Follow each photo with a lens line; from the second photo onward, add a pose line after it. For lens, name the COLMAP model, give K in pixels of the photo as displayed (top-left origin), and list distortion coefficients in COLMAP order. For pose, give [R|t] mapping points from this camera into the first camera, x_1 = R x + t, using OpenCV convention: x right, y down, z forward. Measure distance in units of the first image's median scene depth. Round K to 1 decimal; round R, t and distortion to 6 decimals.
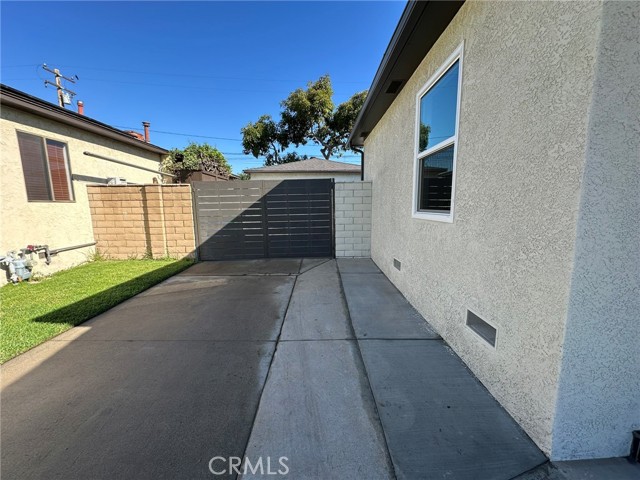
lens RADIAL K [[254.5, 0, 320.0], [0, 254.5, 240.0], [0, 0, 1]] dist [0.001913, 0.000095]
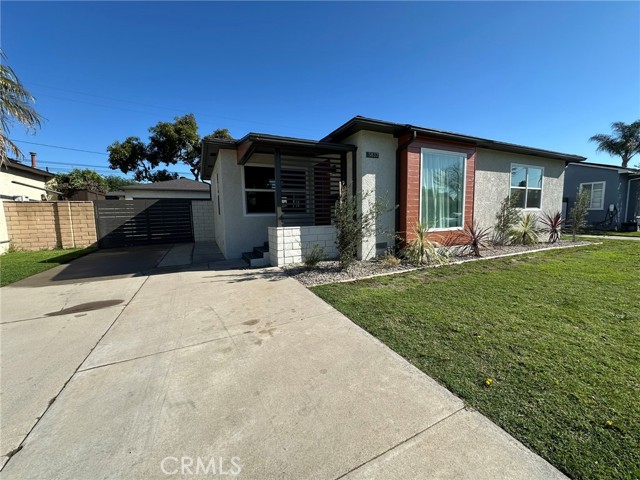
lens RADIAL K [[254.5, 0, 320.0], [0, 254.5, 240.0], [0, 0, 1]] dist [0.001913, 0.000095]
pose [[0.905276, -0.051379, 0.421705, 0.071473], [0.069817, 0.997156, -0.028387, 0.115803], [-0.419048, 0.055141, 0.906288, -0.710318]]
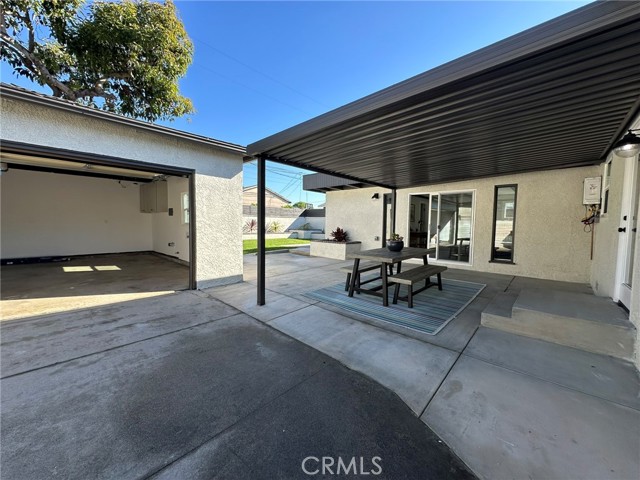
lens RADIAL K [[254.5, 0, 320.0], [0, 254.5, 240.0], [0, 0, 1]] dist [0.001913, 0.000095]
pose [[0.685194, -0.028197, 0.727815, 0.013345], [0.086189, 0.995369, -0.042580, -0.113335], [-0.723244, 0.091905, 0.684450, 0.832409]]
